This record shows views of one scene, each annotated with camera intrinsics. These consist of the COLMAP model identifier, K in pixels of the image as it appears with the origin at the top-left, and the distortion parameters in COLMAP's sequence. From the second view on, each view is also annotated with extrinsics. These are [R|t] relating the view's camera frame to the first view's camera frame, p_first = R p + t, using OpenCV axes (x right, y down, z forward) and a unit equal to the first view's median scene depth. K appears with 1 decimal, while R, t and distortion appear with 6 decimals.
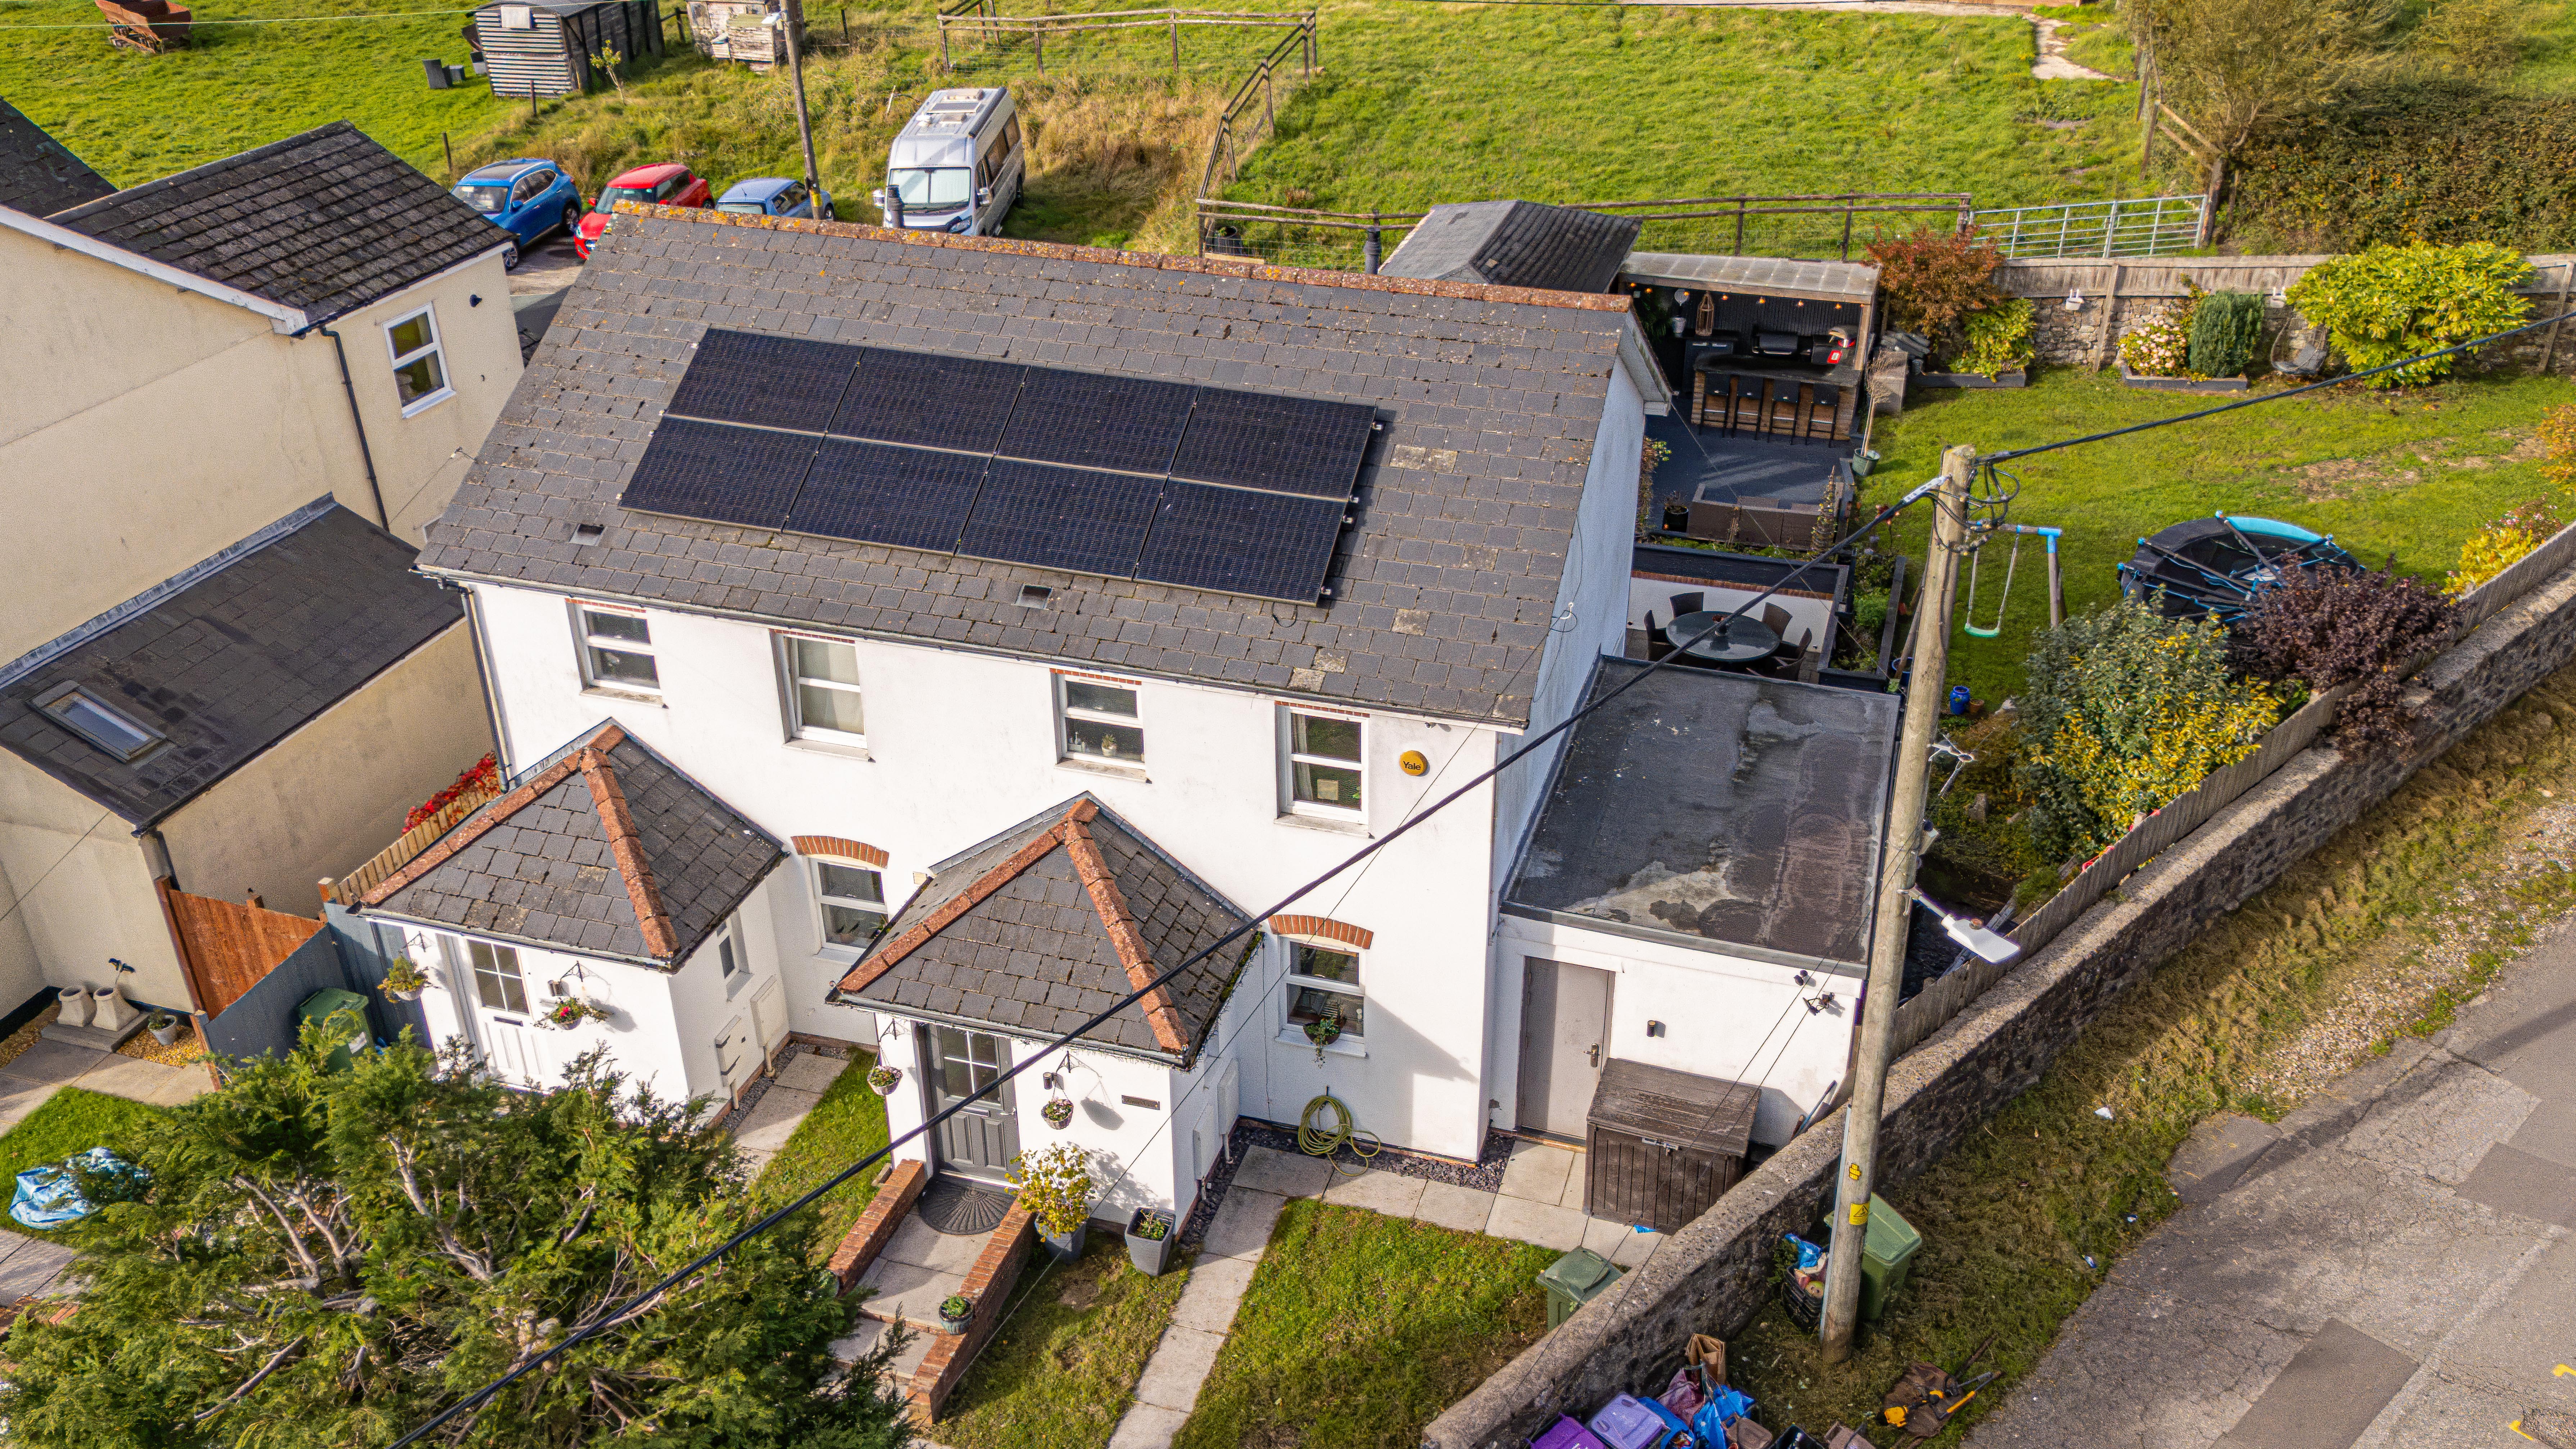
lens RADIAL K [[2047.5, 0, 1349.0], [0, 2047.5, 828.7], [0, 0, 1]] dist [0.056353, -0.028221]
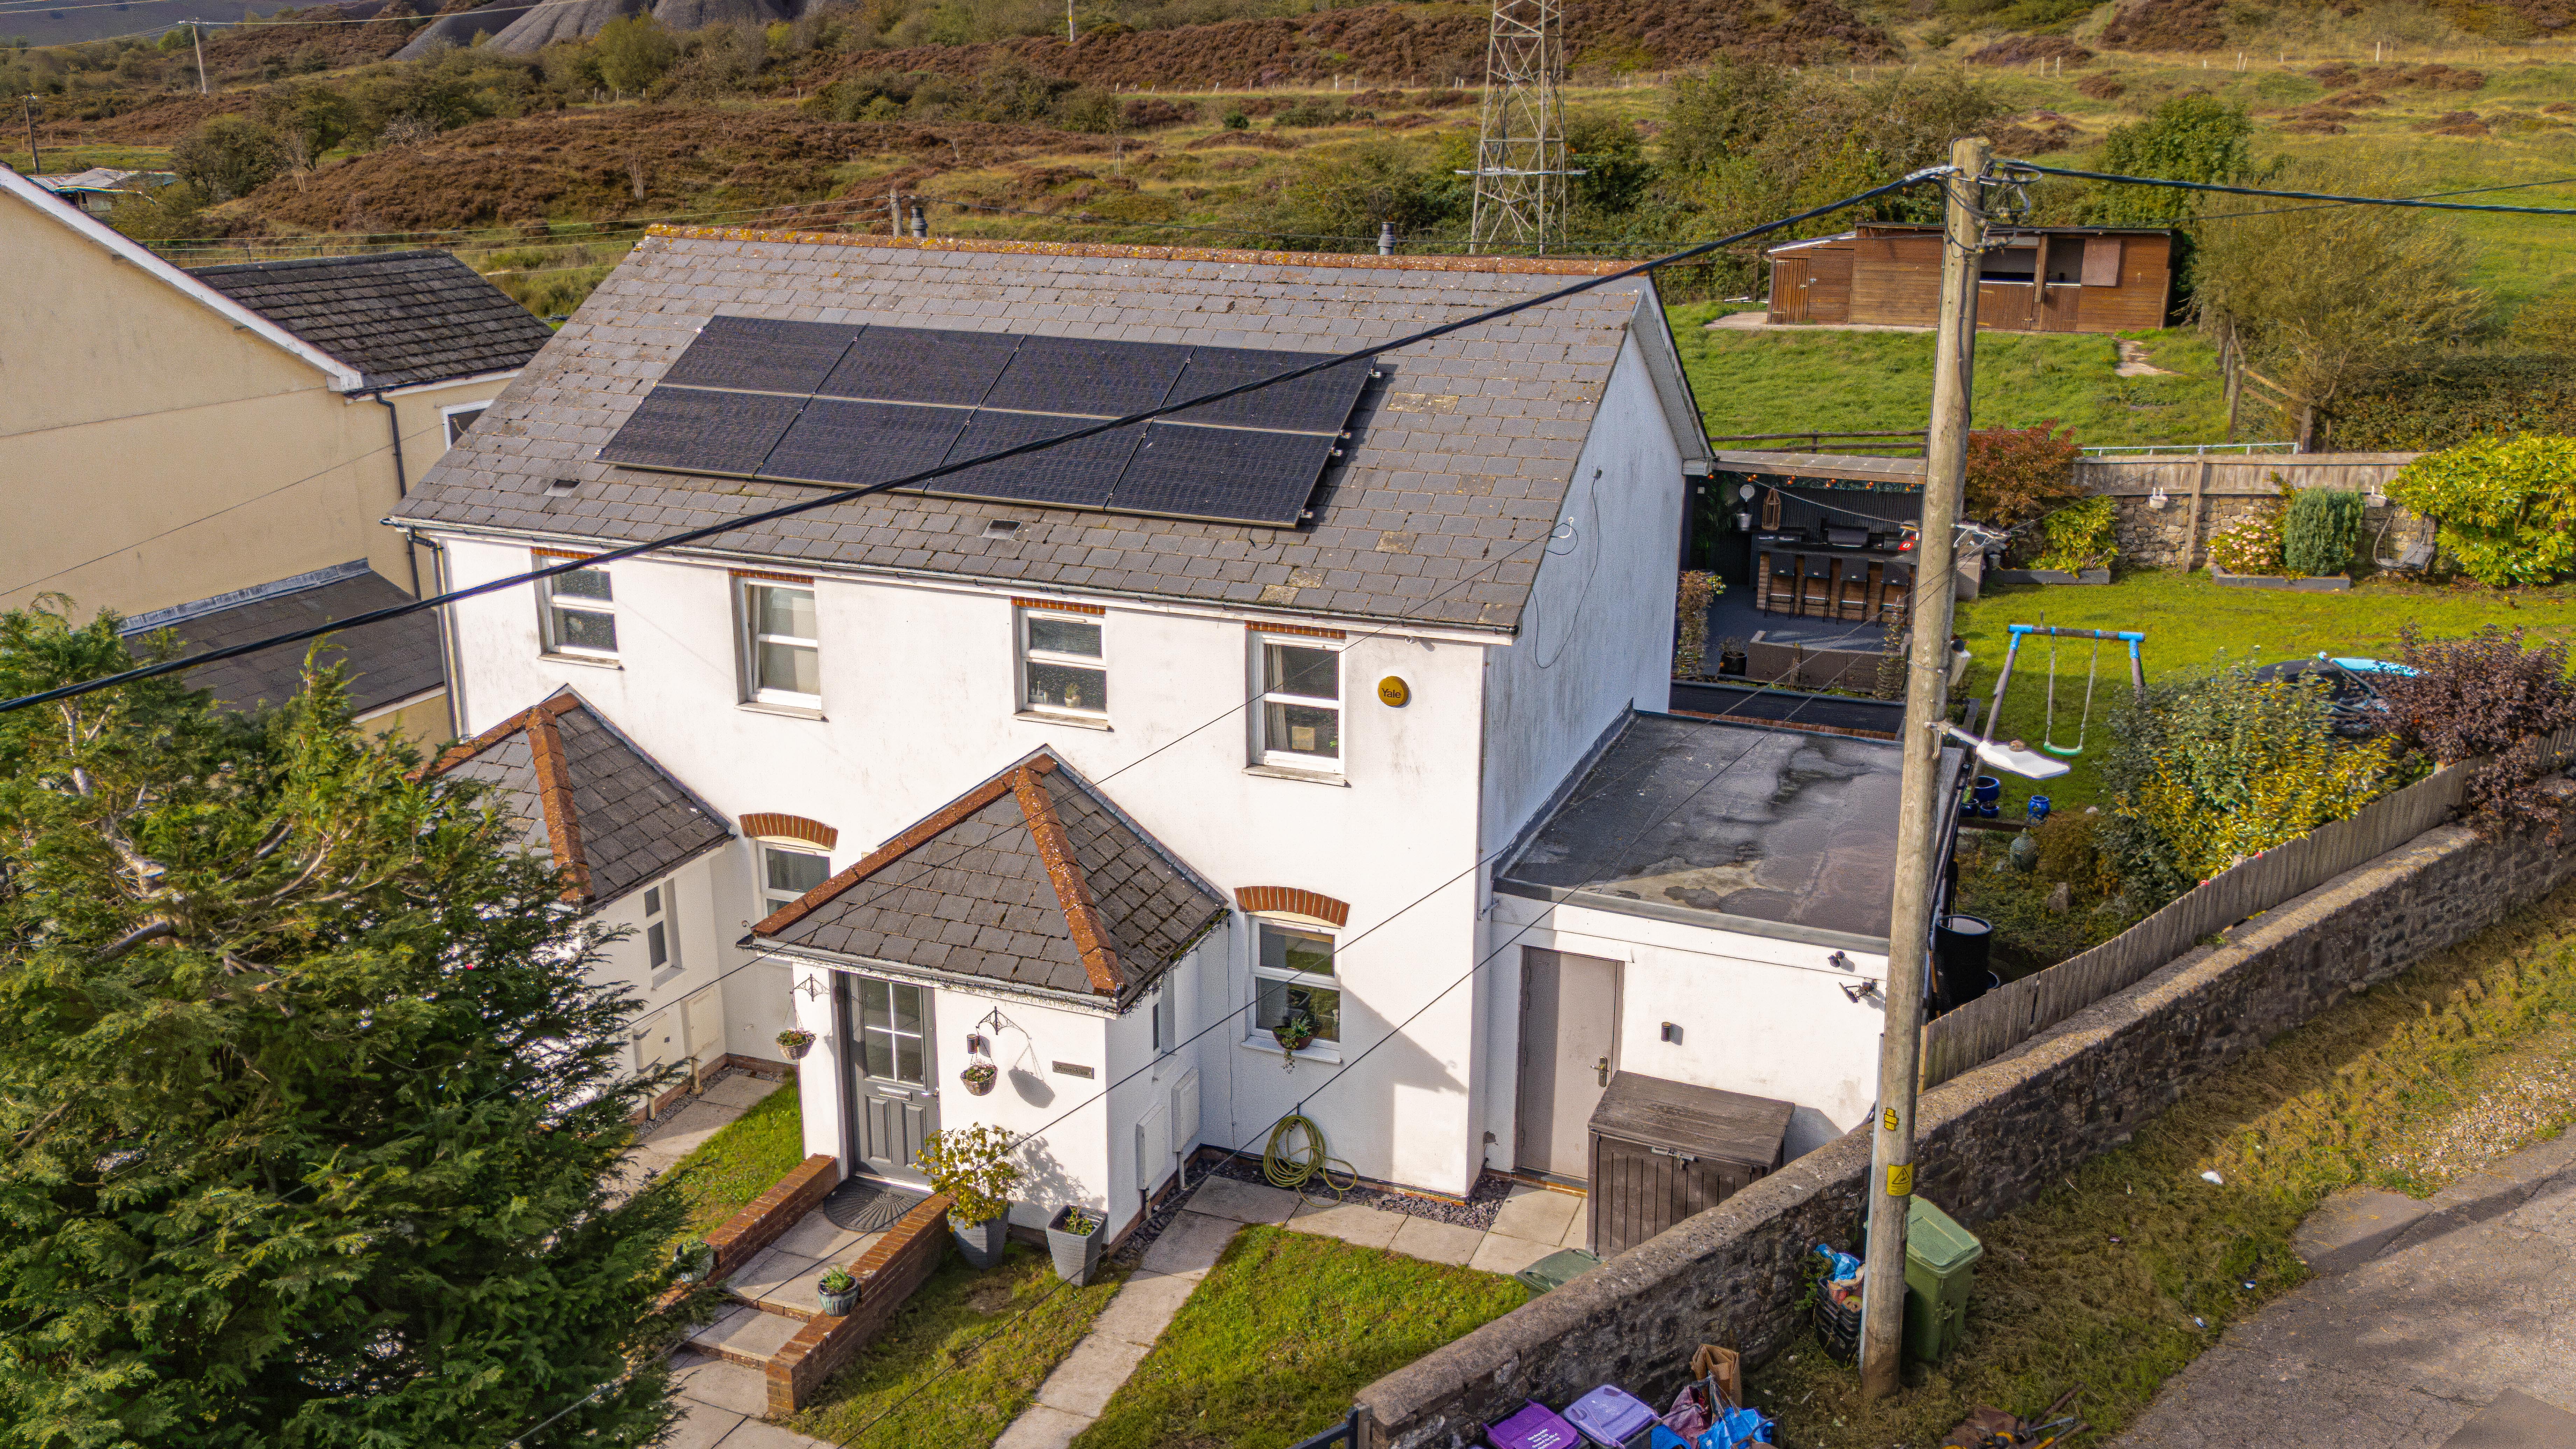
lens RADIAL K [[2047.5, 0, 1285.4], [0, 2047.5, 718.5], [0, 0, 1]] dist [0.056353, -0.028221]
pose [[0.996407, 0.030002, -0.079198, 0.049656], [-0.046378, 0.975763, -0.213860, 0.155534], [0.070862, 0.216765, 0.973649, 0.106639]]
